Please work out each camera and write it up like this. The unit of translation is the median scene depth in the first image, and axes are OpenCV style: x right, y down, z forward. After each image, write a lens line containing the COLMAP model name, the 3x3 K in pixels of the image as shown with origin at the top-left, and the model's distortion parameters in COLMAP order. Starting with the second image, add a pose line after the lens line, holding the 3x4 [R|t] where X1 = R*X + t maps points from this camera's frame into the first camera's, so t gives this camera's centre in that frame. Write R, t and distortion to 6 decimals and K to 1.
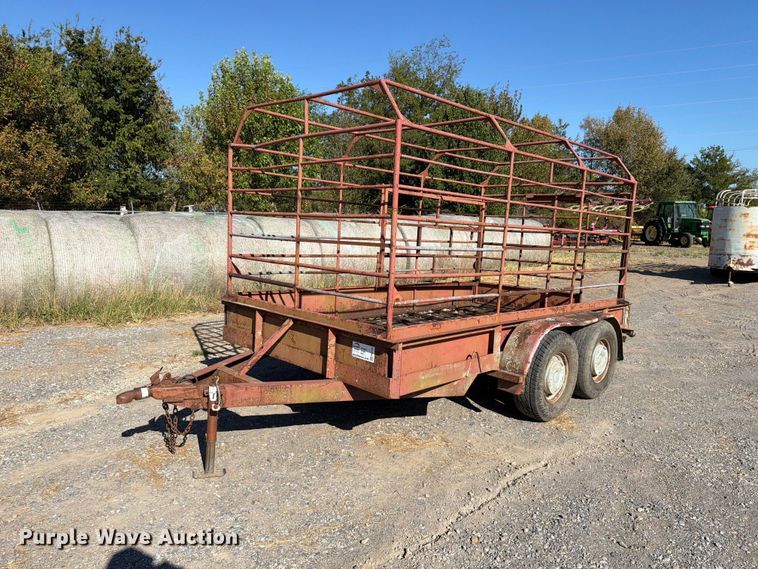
lens RADIAL K [[523.5, 0, 381.0], [0, 523.5, 276.1], [0, 0, 1]] dist [0.068700, -0.089433]
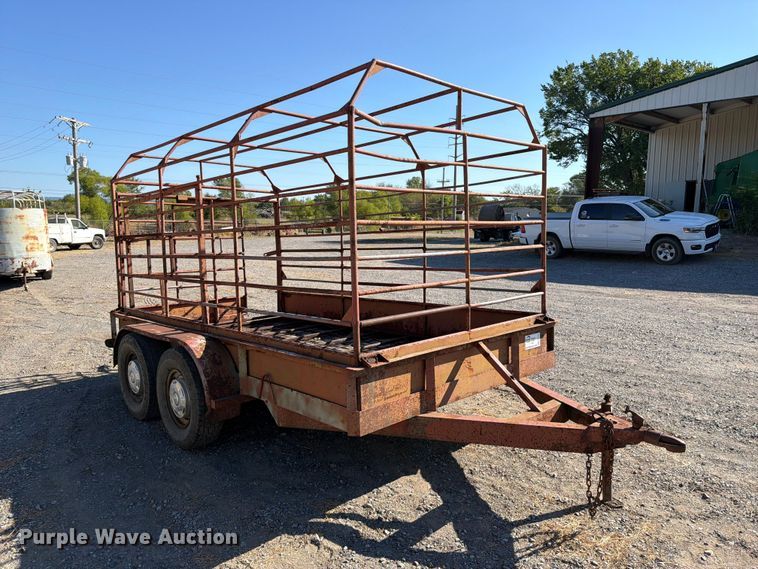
lens RADIAL K [[529.5, 0, 381.8], [0, 529.5, 281.1], [0, 0, 1]] dist [0.051108, -0.072573]
pose [[0.030019, -0.123428, 0.991899, -0.946746], [0.115267, 0.986154, 0.119225, -0.128826], [-0.992881, 0.110755, 0.043831, 1.015274]]
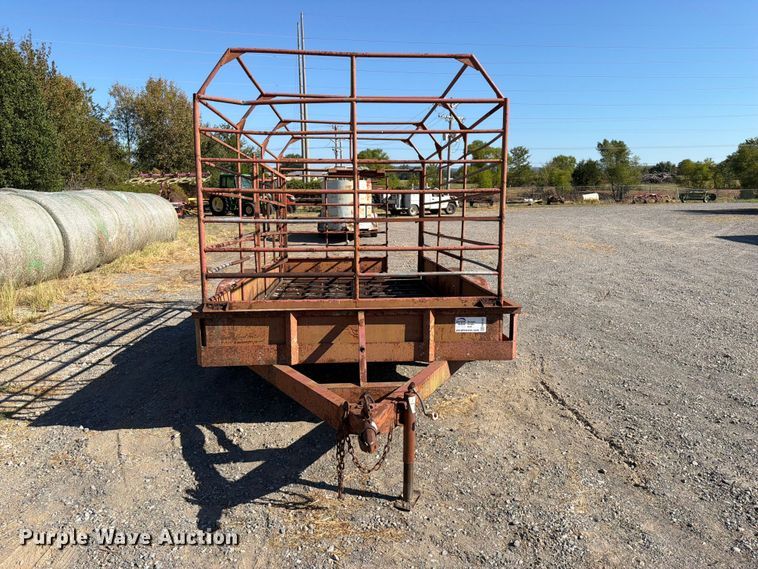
lens RADIAL K [[526.1, 0, 378.0], [0, 526.1, 270.7], [0, 0, 1]] dist [0.056686, -0.084127]
pose [[0.663840, -0.129622, 0.736556, -0.721930], [0.099447, 0.991419, 0.084845, -0.052481], [-0.741233, 0.016925, 0.671034, 0.356539]]
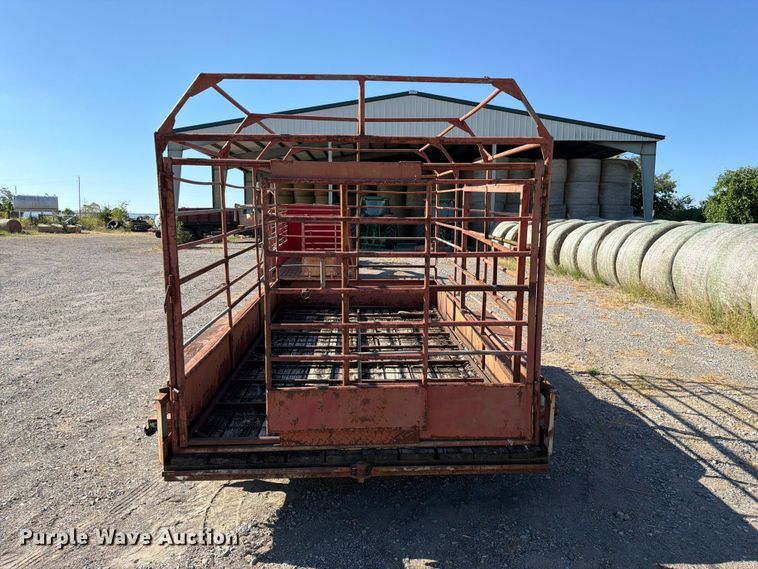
lens RADIAL K [[523.5, 0, 381.0], [0, 523.5, 276.1], [0, 0, 1]] dist [0.068700, -0.089433]
pose [[-0.673608, 0.034982, -0.738261, 0.925925], [-0.112708, 0.982335, 0.149385, -0.189793], [0.730445, 0.183834, -0.657765, 1.965448]]
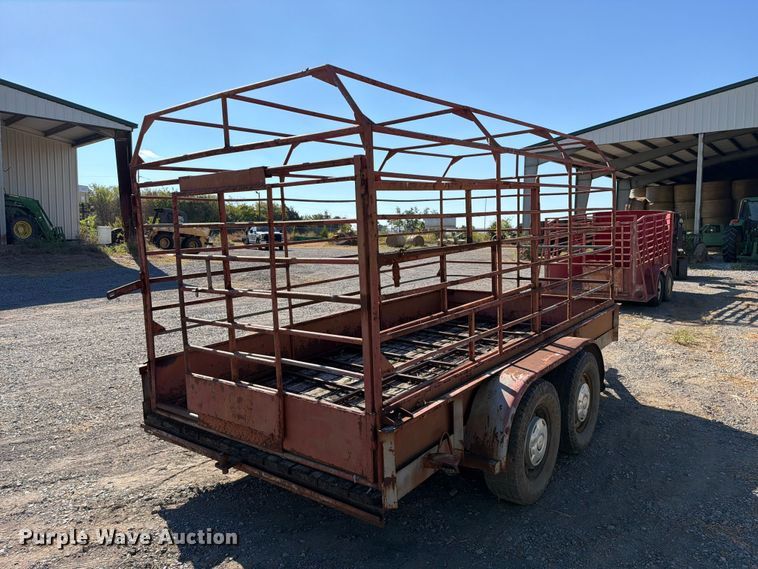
lens RADIAL K [[526.1, 0, 378.0], [0, 526.1, 270.7], [0, 0, 1]] dist [0.056686, -0.084127]
pose [[-0.993376, -0.007977, -0.114633, 0.364028], [-0.028309, 0.983829, 0.176857, -0.229043], [0.111369, 0.178931, -0.977538, 2.215366]]
